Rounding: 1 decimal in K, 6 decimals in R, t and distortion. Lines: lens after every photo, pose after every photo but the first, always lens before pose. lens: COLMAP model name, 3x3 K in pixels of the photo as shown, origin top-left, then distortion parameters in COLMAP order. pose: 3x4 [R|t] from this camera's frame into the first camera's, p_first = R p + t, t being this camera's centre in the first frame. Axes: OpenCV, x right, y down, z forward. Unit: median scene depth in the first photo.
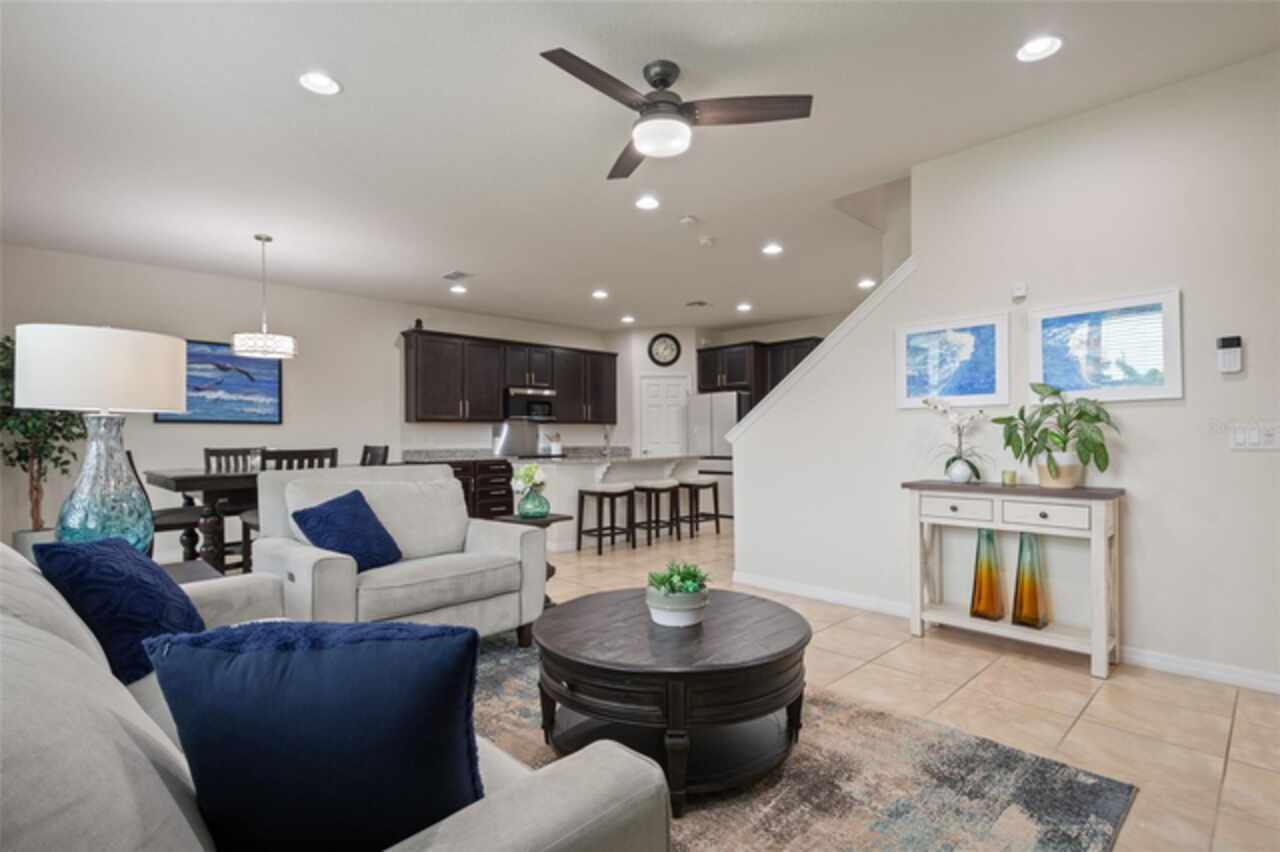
lens RADIAL K [[624.1, 0, 640.5], [0, 624.1, 435.5], [0, 0, 1]] dist [0.001917, 0.000134]
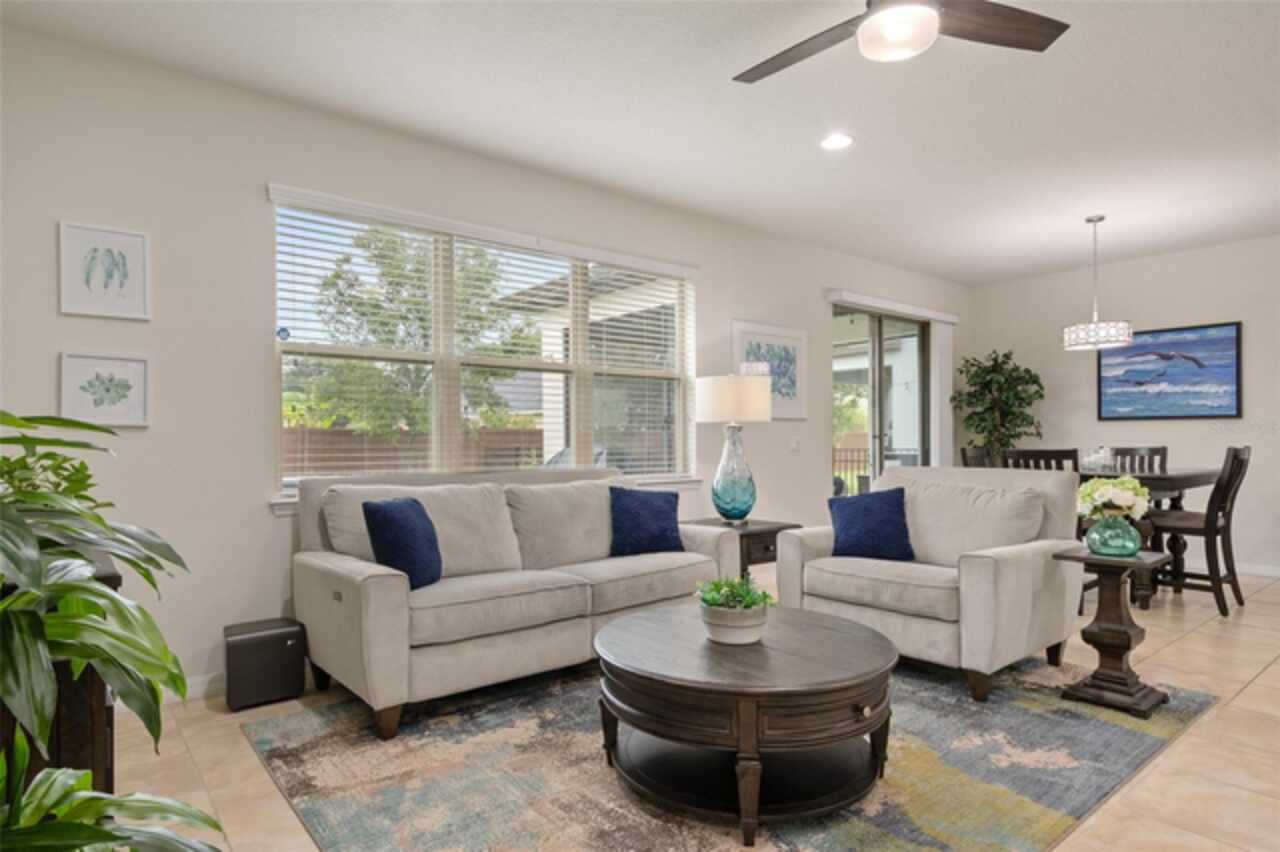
lens RADIAL K [[717.8, 0, 642.9], [0, 717.8, 436.2], [0, 0, 1]] dist [-0.001961, -0.000662]
pose [[-0.095903, 0.001931, -0.995389, 0.421877], [0.007152, 0.999974, 0.001250, -0.002067], [0.995365, -0.006999, -0.095914, 0.361914]]
